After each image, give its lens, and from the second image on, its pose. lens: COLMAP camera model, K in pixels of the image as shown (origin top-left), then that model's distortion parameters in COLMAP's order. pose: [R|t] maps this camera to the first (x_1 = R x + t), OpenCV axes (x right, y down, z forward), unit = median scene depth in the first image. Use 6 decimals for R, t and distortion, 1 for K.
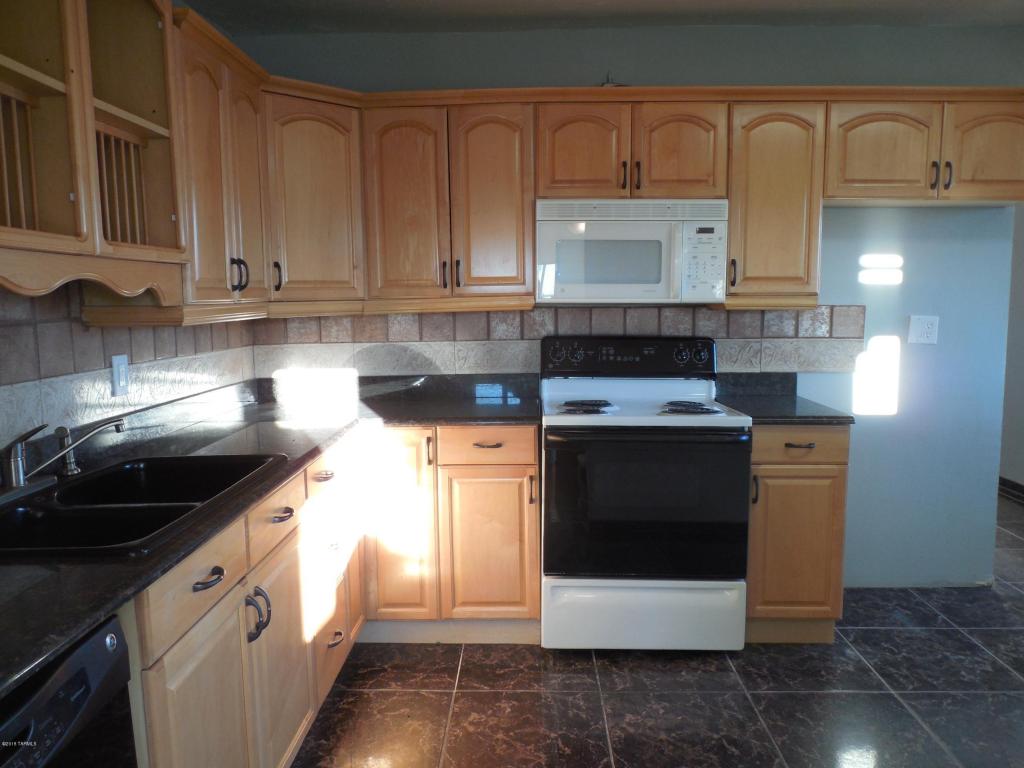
lens RADIAL K [[772.1, 0, 515.2], [0, 772.1, 380.5], [0, 0, 1]] dist [0.029429, -0.030093]
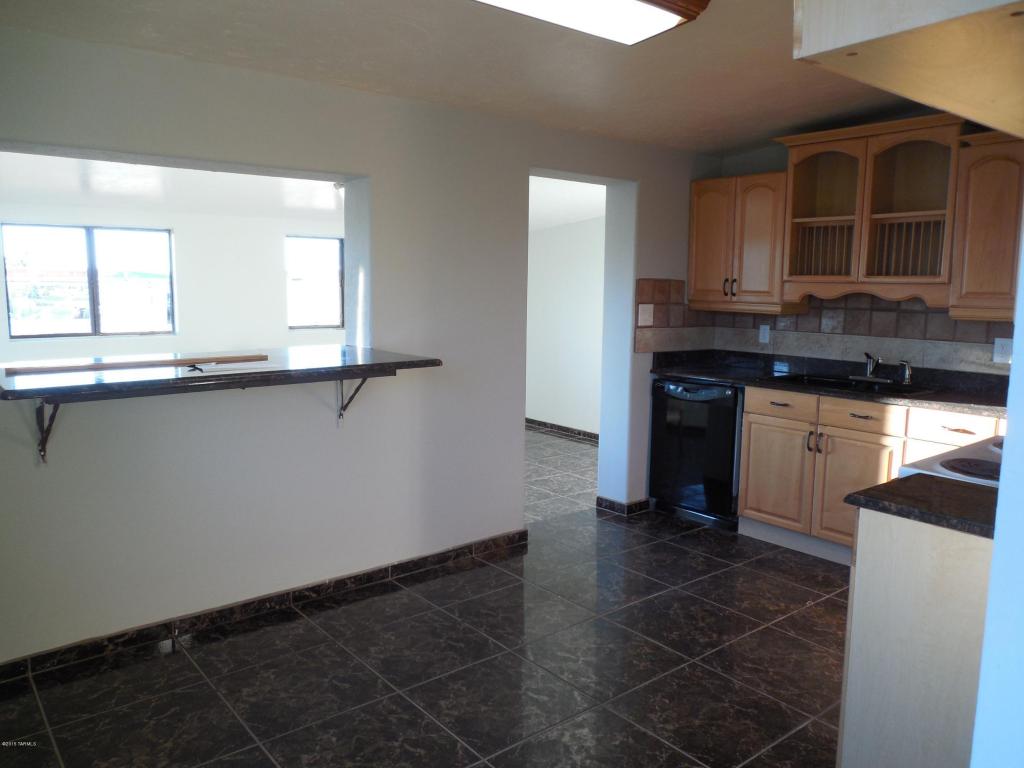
lens RADIAL K [[772.1, 0, 511.8], [0, 772.1, 383.4], [0, 0, 1]] dist [0.029429, -0.030093]
pose [[-0.767709, 0.083414, -0.635346, 0.924934], [-0.080070, 0.971234, 0.224264, -0.155682], [0.635777, 0.223041, -0.738946, 1.091199]]
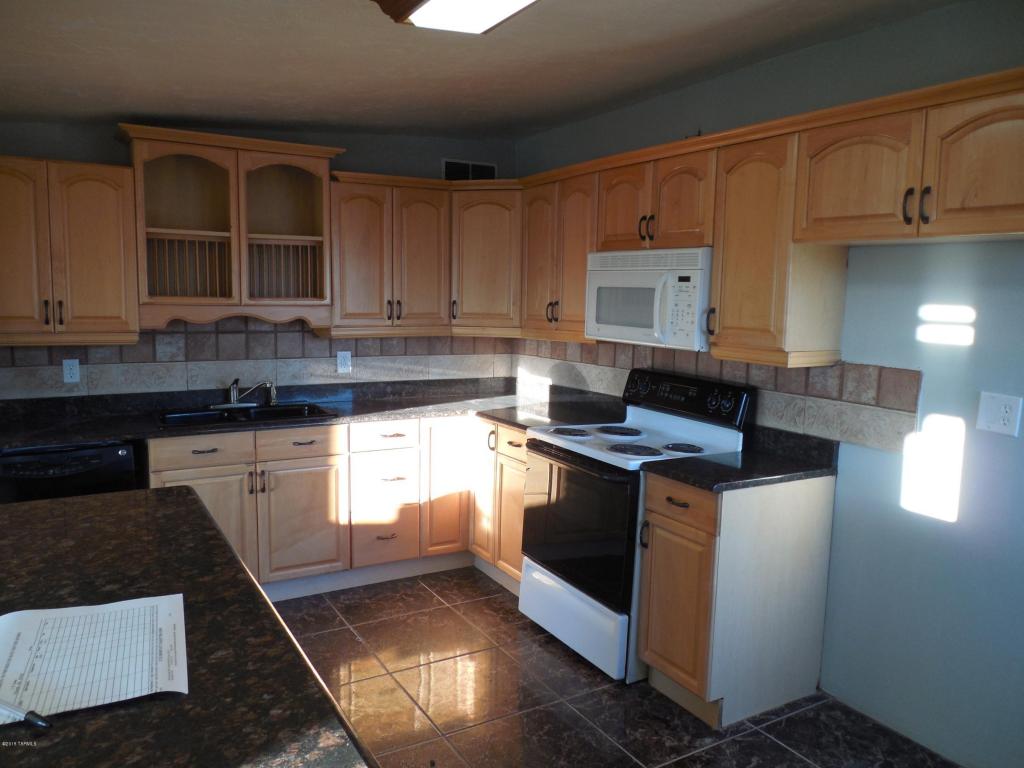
lens RADIAL K [[772.1, 0, 509.9], [0, 772.1, 384.2], [0, 0, 1]] dist [0.029429, -0.030093]
pose [[0.513487, 0.117532, -0.850010, 0.899558], [-0.118092, 0.990829, 0.065664, -0.086247], [0.849933, 0.066661, 0.522657, 0.254978]]
